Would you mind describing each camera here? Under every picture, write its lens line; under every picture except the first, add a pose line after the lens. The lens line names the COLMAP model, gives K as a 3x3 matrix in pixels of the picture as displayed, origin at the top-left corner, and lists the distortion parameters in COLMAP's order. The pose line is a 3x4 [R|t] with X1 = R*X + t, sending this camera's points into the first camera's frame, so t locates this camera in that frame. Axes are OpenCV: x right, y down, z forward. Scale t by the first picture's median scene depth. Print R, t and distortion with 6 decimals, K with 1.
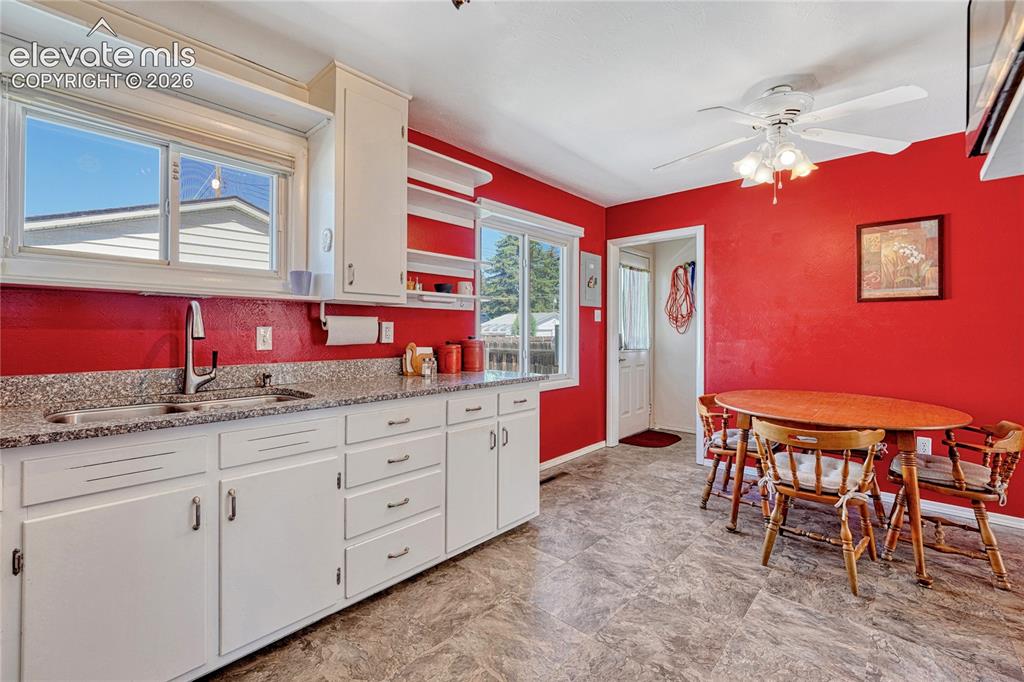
lens RADIAL K [[432.2, 0, 509.6], [0, 432.2, 324.2], [0, 0, 1]] dist [-0.001400, -0.000109]
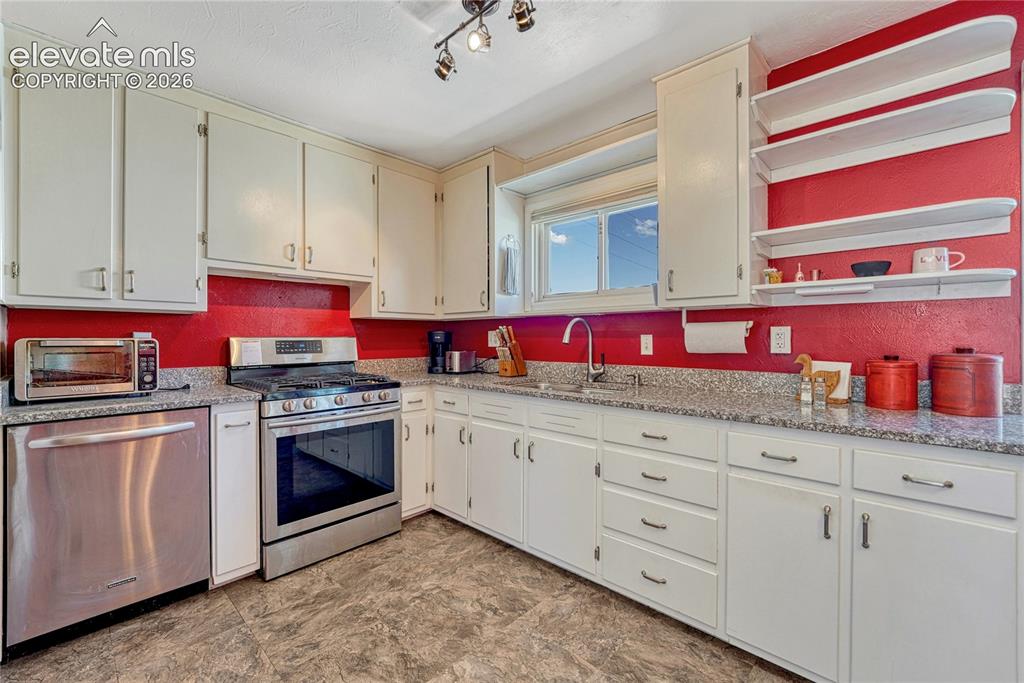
lens RADIAL K [[430.0, 0, 513.6], [0, 430.0, 333.8], [0, 0, 1]] dist [-0.003000, -0.000253]
pose [[0.005906, -0.012538, -0.999904, 0.620792], [0.016762, 0.999782, -0.012437, 0.011872], [0.999842, -0.016687, 0.006115, 0.650217]]
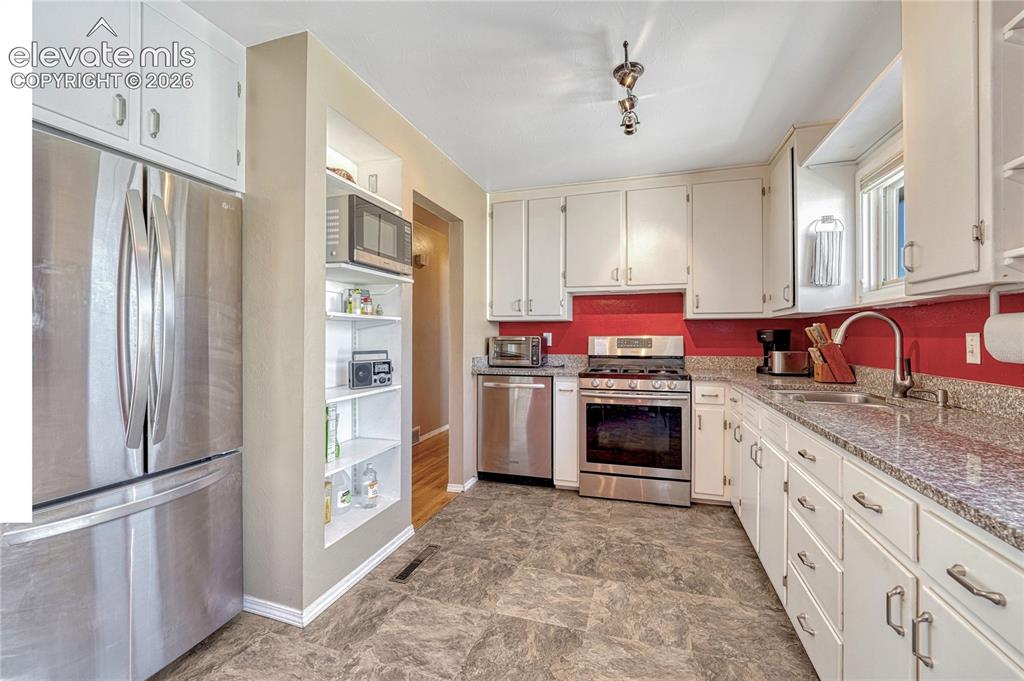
lens RADIAL K [[444.9, 0, 522.5], [0, 444.9, 327.5], [0, 0, 1]] dist [-0.003051, -0.000078]
pose [[-0.888813, -0.014095, -0.458053, 0.527669], [0.002117, 0.999390, -0.034861, 0.022661], [0.458265, -0.031955, -0.888241, 1.377086]]
